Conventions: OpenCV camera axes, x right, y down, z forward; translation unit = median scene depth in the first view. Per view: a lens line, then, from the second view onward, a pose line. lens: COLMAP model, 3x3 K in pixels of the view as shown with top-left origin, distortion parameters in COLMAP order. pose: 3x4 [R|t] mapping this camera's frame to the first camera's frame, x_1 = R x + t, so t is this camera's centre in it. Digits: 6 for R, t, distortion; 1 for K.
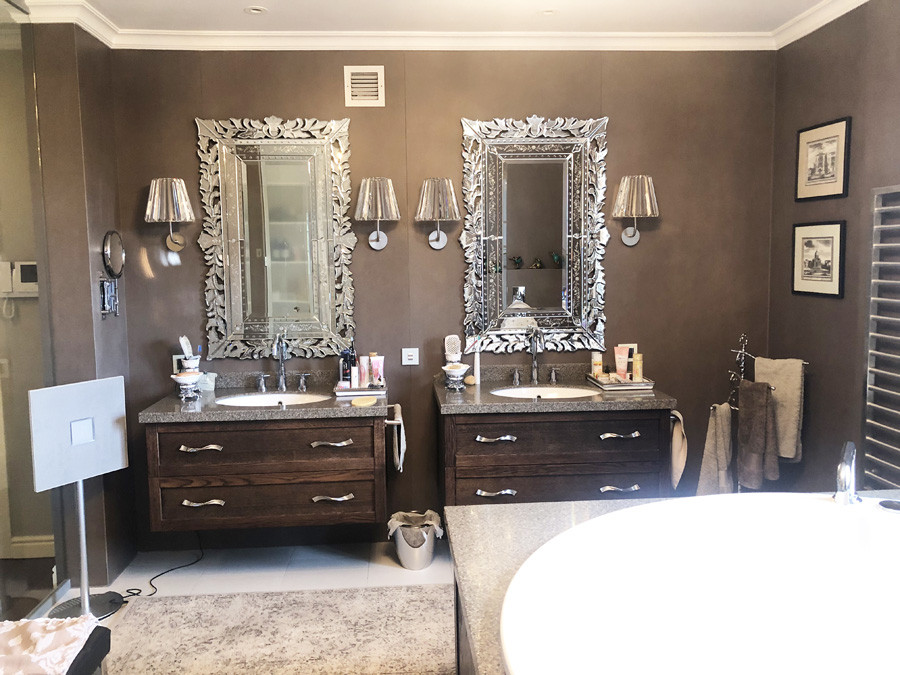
lens RADIAL K [[743.2, 0, 447.8], [0, 743.2, 330.3], [0, 0, 1]] dist [0.018625, -0.008887]
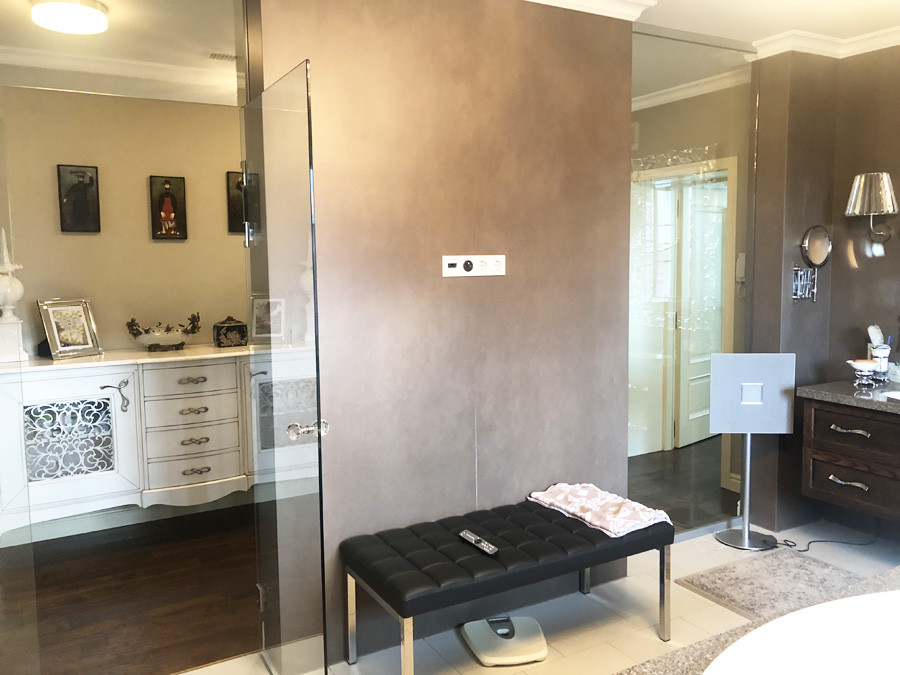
lens RADIAL K [[743.2, 0, 450.2], [0, 743.2, 338.5], [0, 0, 1]] dist [0.018625, -0.008887]
pose [[0.428901, 0.104465, -0.897291, 0.356290], [-0.081478, 0.993716, 0.076746, -0.006421], [0.899669, 0.040193, 0.434718, 0.025344]]
